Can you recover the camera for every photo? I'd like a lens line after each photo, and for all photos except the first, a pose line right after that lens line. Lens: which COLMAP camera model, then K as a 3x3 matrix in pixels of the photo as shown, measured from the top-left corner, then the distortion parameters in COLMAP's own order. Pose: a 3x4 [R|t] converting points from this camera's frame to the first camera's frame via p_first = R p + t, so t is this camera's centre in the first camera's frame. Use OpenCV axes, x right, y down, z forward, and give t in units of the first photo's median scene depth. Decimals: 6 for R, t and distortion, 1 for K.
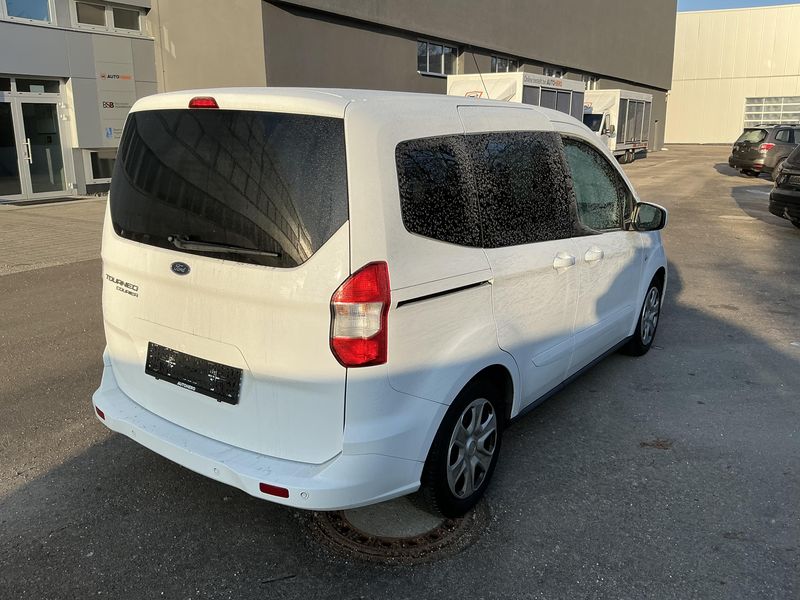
lens RADIAL K [[665.2, 0, 400.0], [0, 665.2, 300.0], [0, 0, 1]] dist [0.083596, -0.155866]
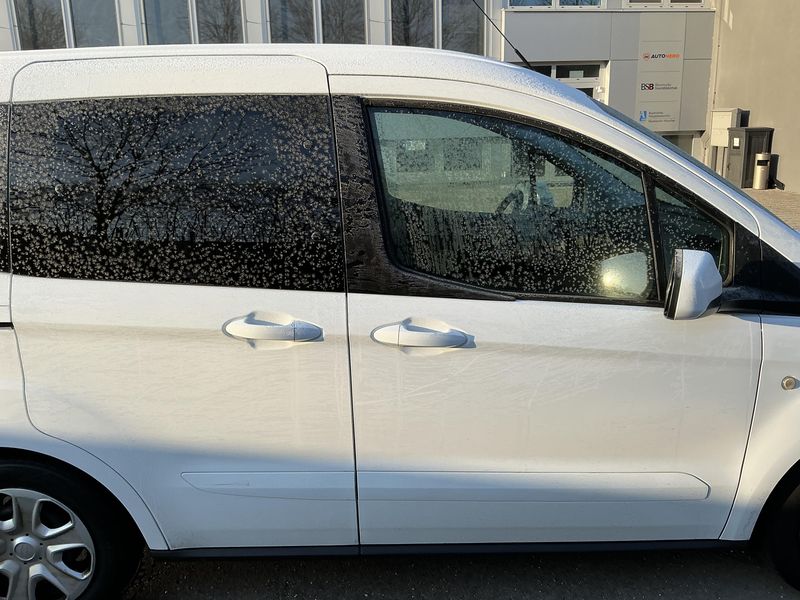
lens RADIAL K [[665.2, 0, 400.0], [0, 665.2, 300.0], [0, 0, 1]] dist [0.083596, -0.155866]
pose [[0.603651, 0.193245, -0.773474, 0.169300], [-0.177070, 0.978445, 0.106262, -0.036886], [0.777336, 0.072814, 0.624857, 0.169866]]
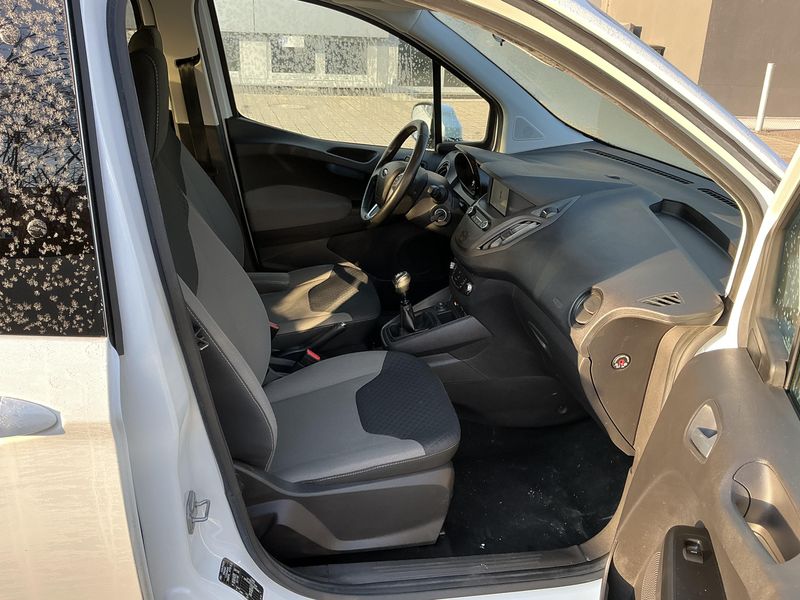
lens RADIAL K [[697.3, 0, 401.2], [0, 697.3, 299.4], [0, 0, 1]] dist [-0.020650, -0.001351]
pose [[0.720279, 0.284131, -0.632825, 0.125983], [-0.205408, 0.958715, 0.196657, -0.045852], [0.662575, -0.011660, 0.748905, 0.210261]]
